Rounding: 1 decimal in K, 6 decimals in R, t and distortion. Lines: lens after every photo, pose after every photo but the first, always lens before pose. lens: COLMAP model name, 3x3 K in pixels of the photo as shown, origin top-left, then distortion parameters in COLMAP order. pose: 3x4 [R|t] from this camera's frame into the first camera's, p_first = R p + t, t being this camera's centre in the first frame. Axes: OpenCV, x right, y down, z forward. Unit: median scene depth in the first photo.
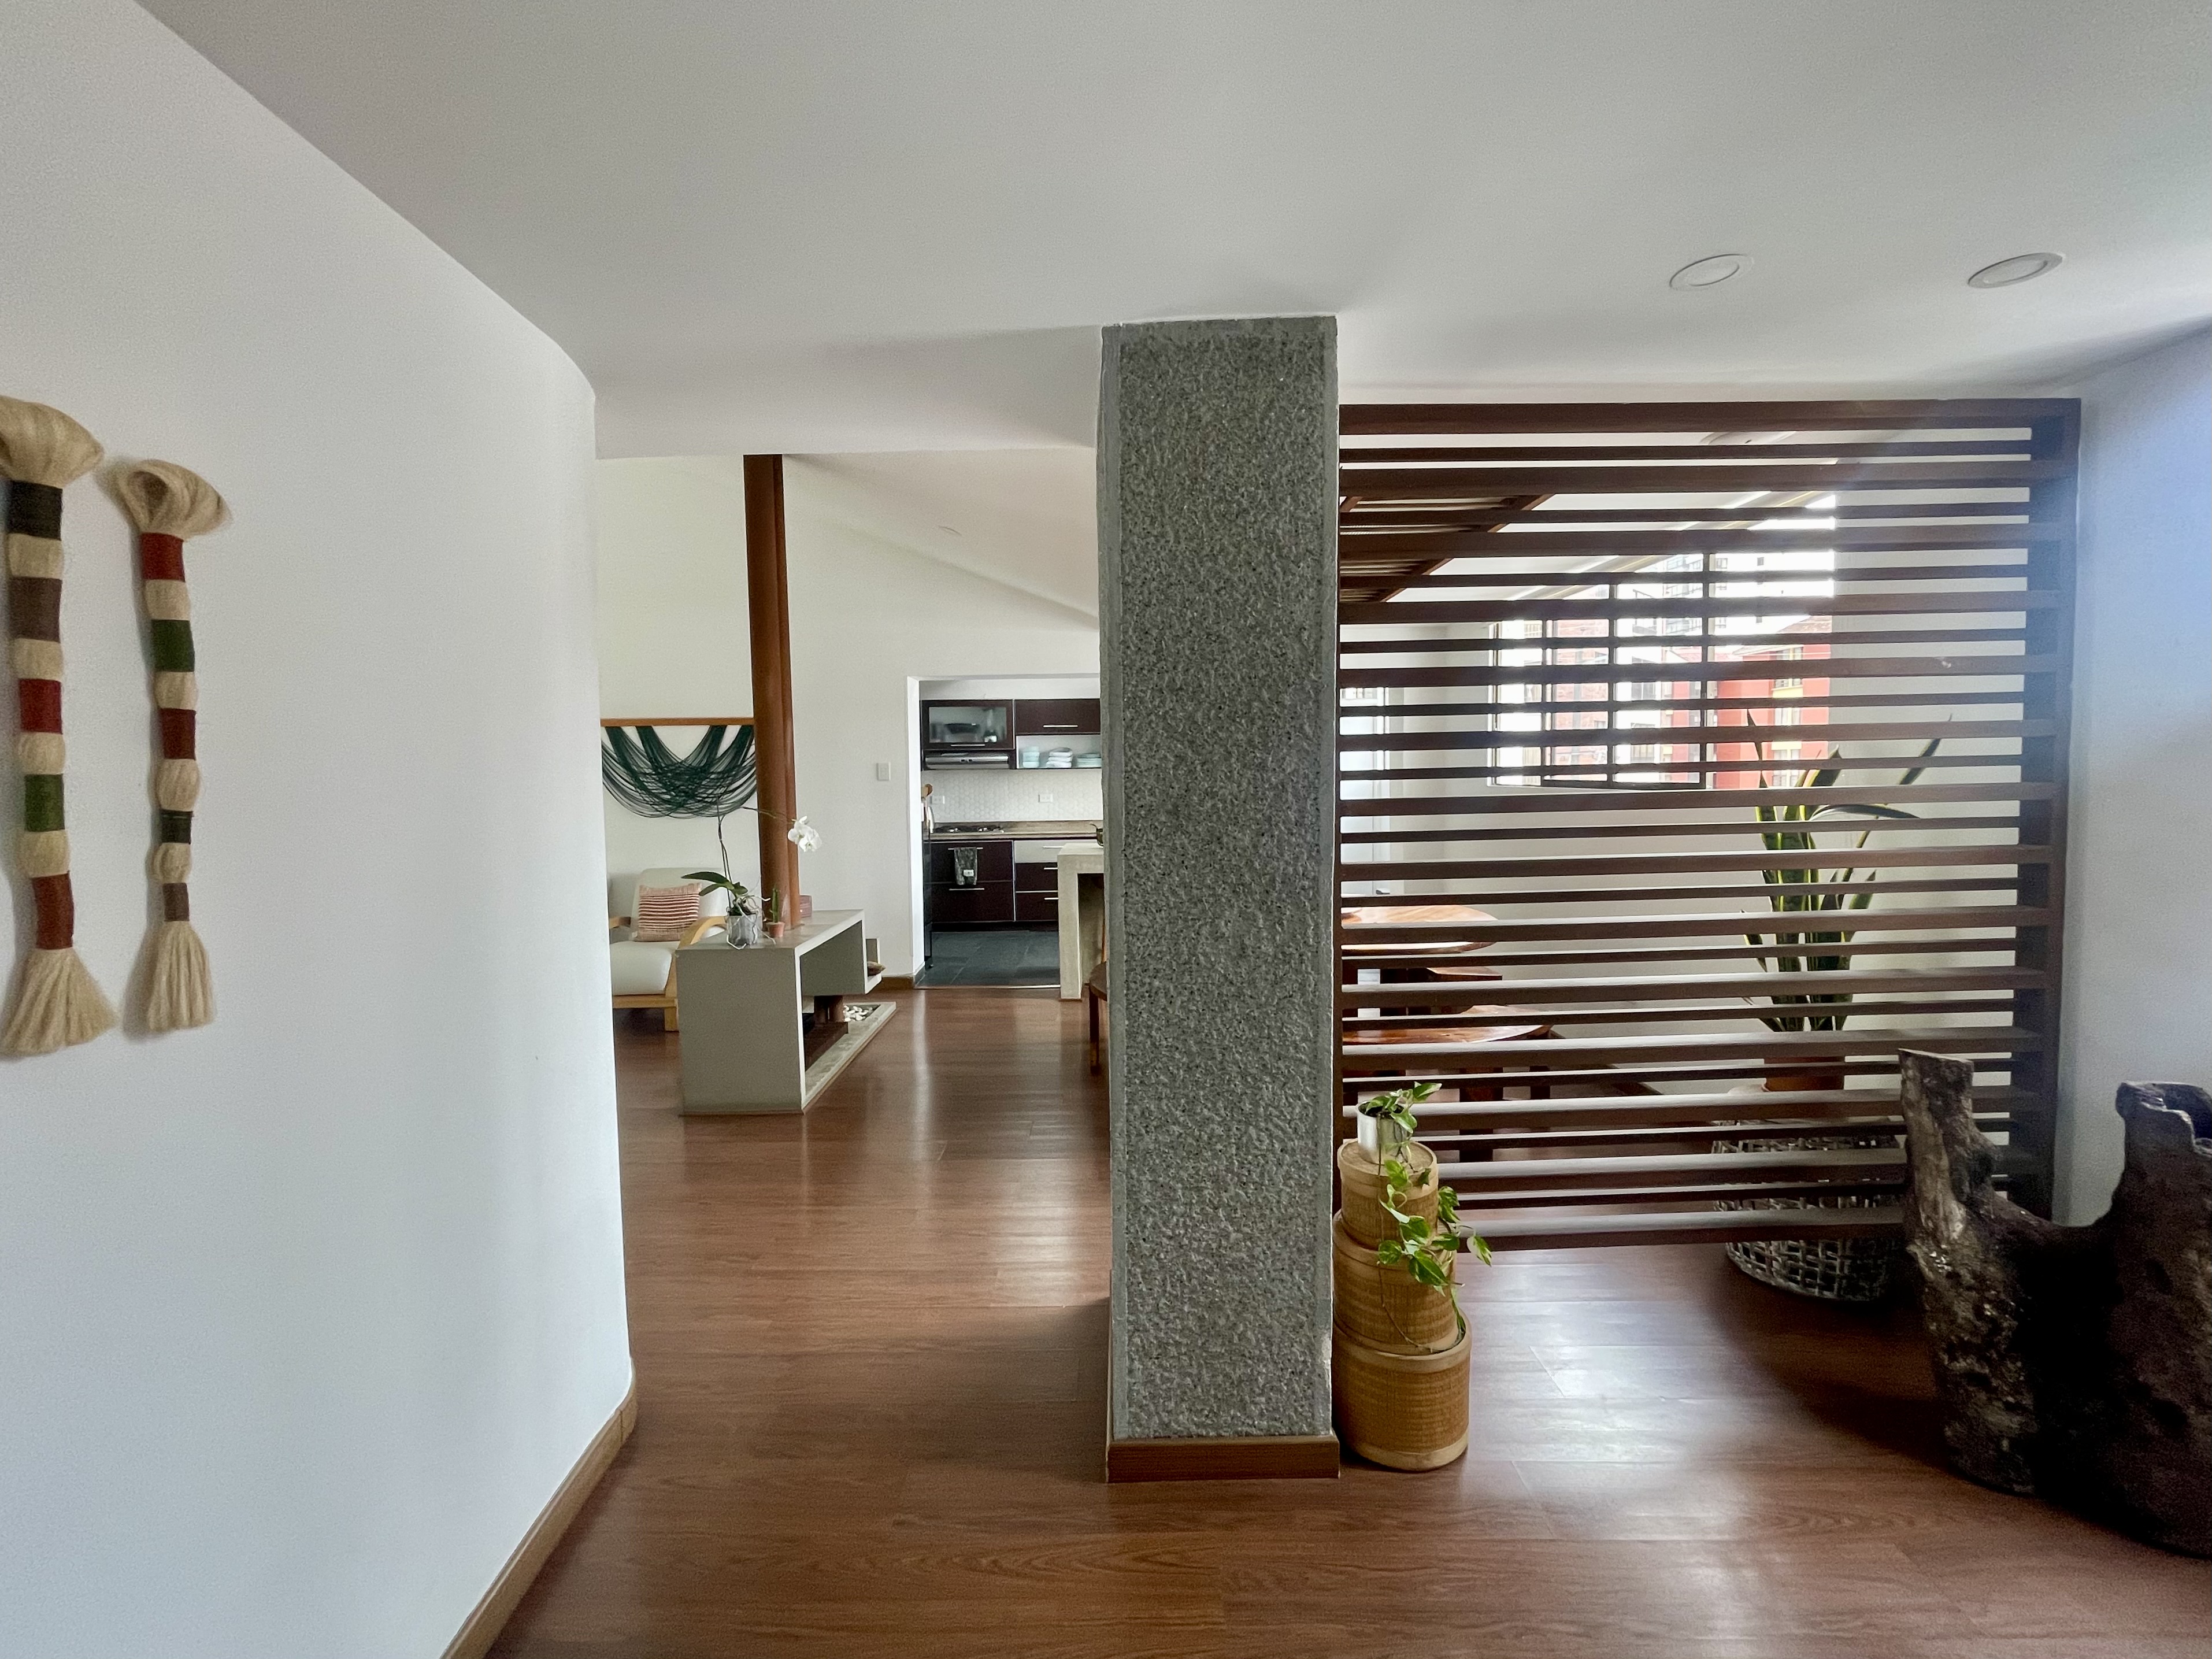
lens RADIAL K [[961.0, 0, 1123.0], [0, 961.0, 840.9], [0, 0, 1]] dist [-0.001166, -0.000078]
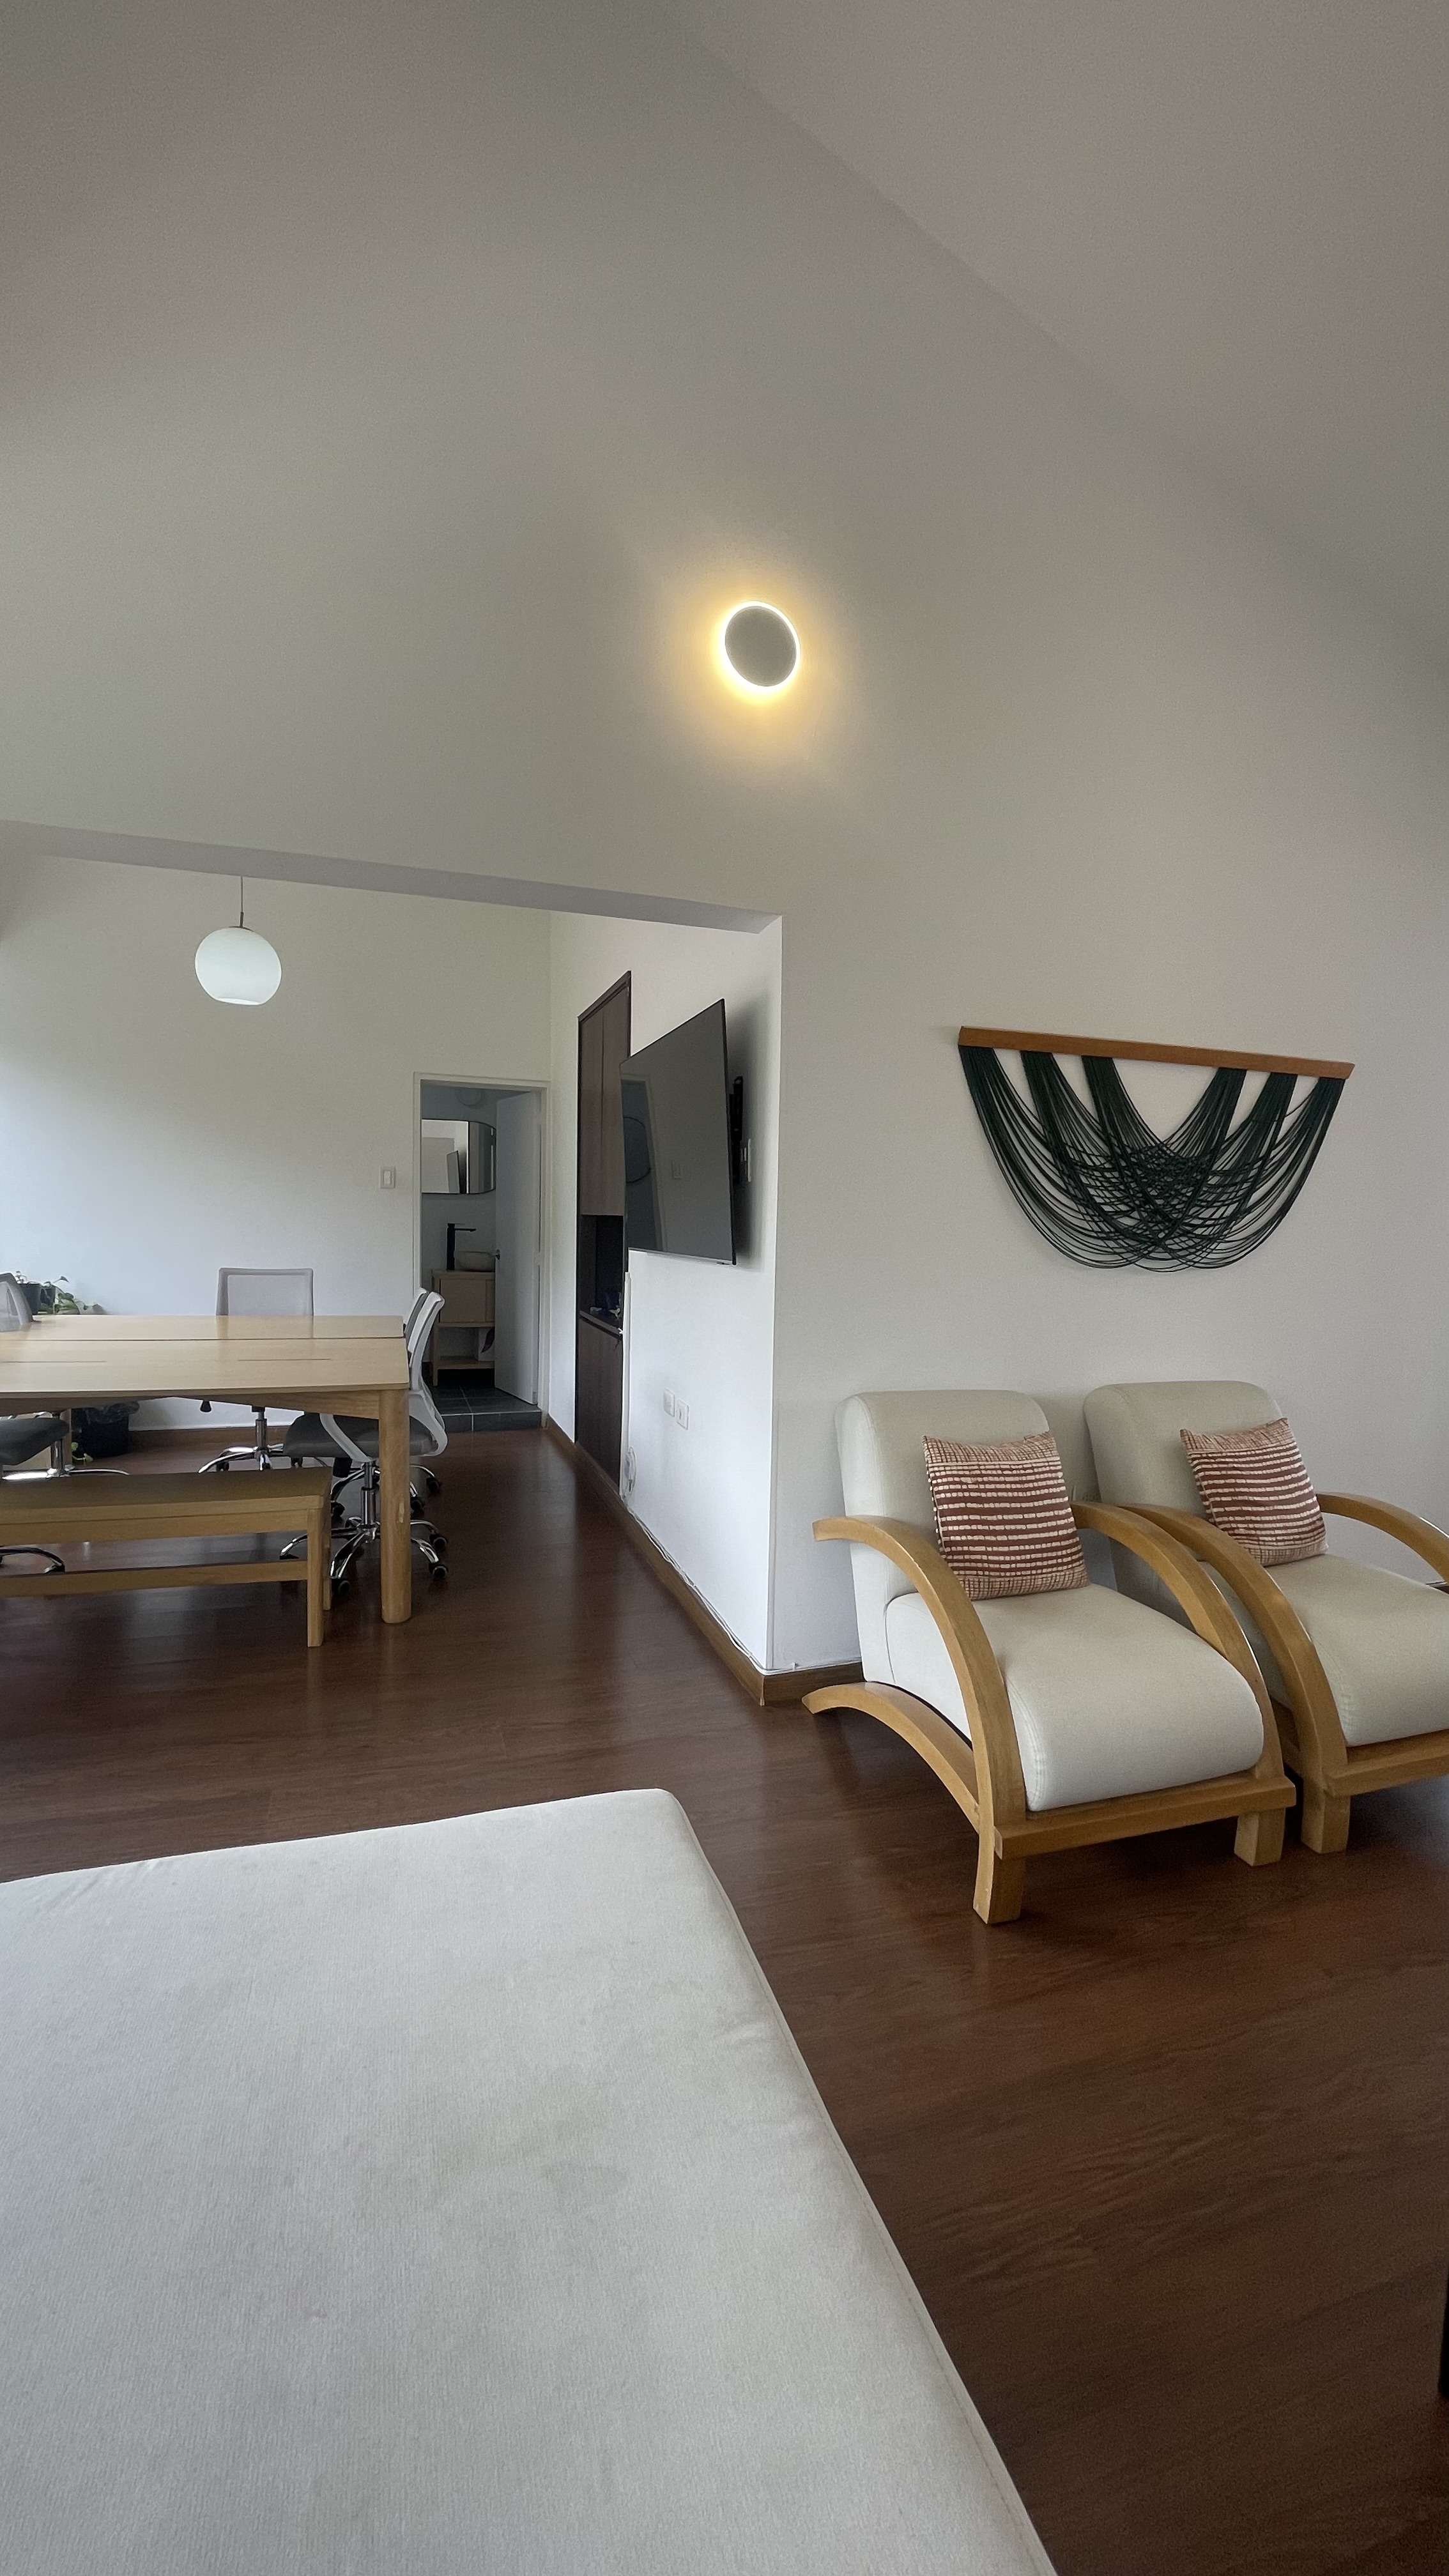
lens RADIAL K [[1027.8, 0, 732.0], [0, 1027.8, 1281.8], [0, 0, 1]] dist [-0.002386, 0.000213]
pose [[0.952074, 0.012047, 0.305629, -0.783823], [-0.017258, 0.999748, 0.014353, -0.021631], [-0.305379, -0.018939, 0.952042, 0.594417]]
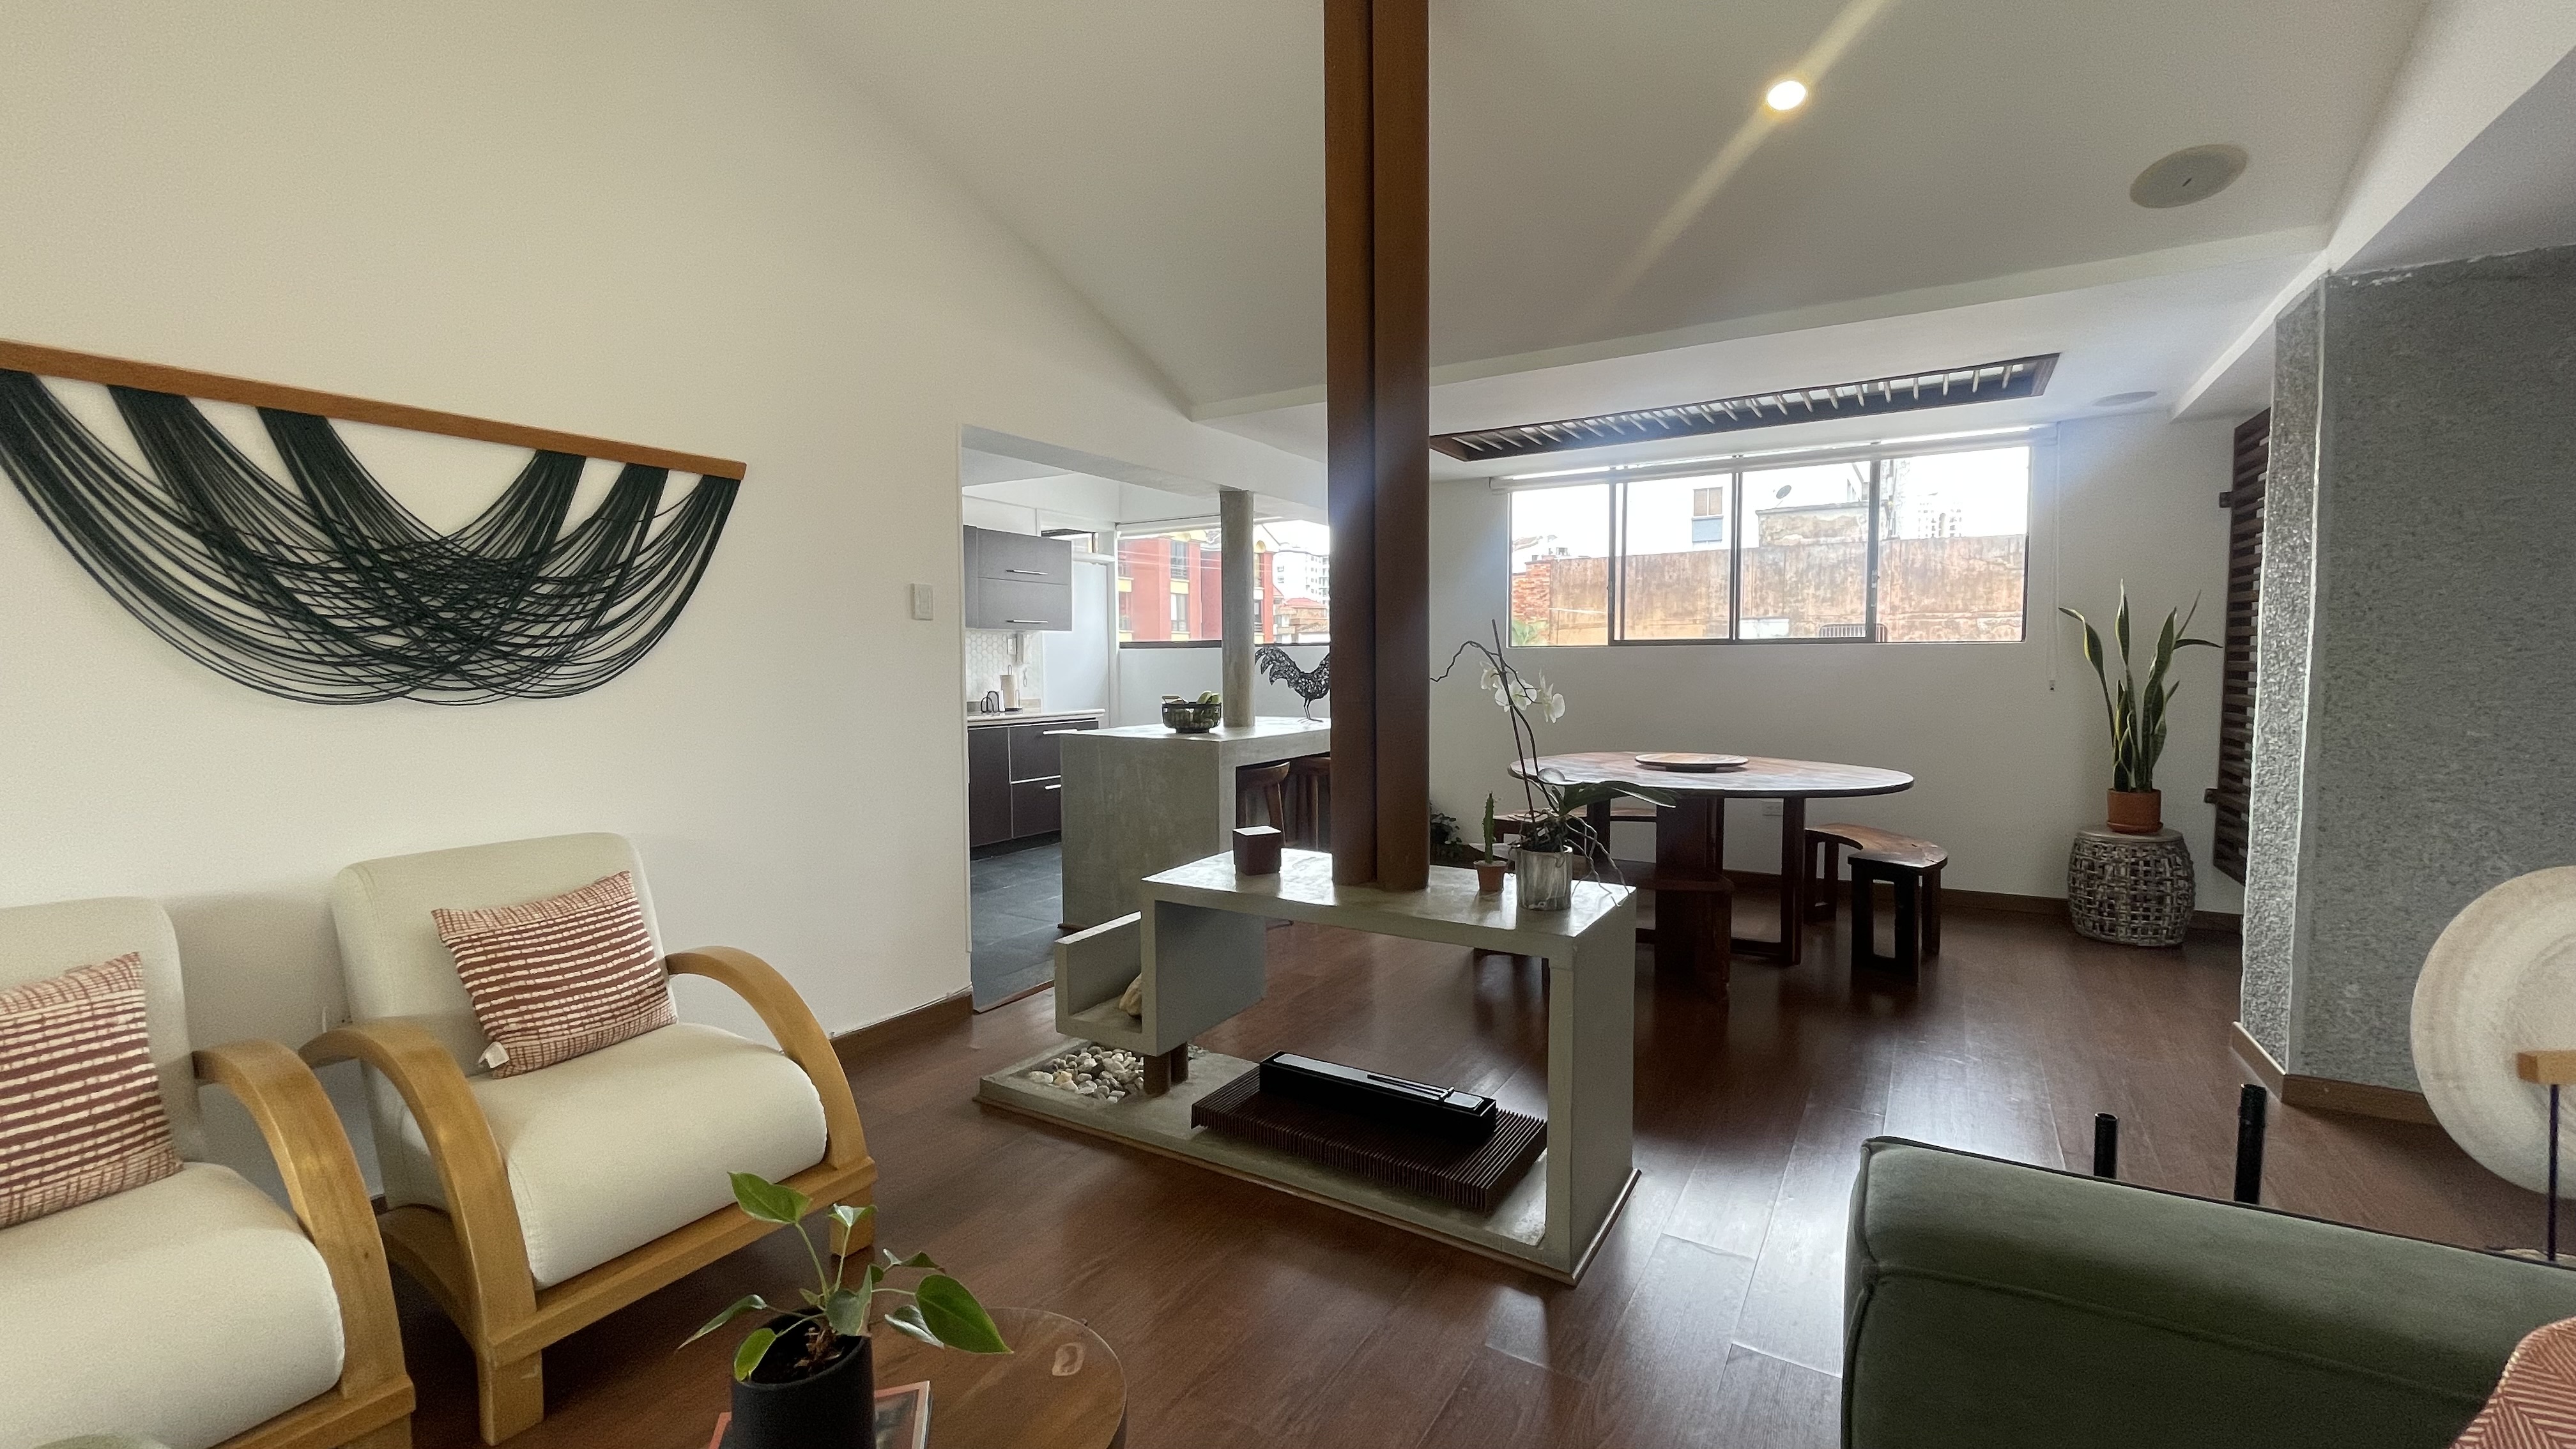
lens RADIAL K [[1027.8, 0, 1283.1], [0, 1027.8, 716.8], [0, 0, 1]] dist [-0.002386, 0.000213]
pose [[0.546328, -0.036154, 0.836791, -0.595647], [0.053555, 0.998531, 0.008177, -0.006090], [-0.835858, 0.040347, 0.547462, 0.540464]]
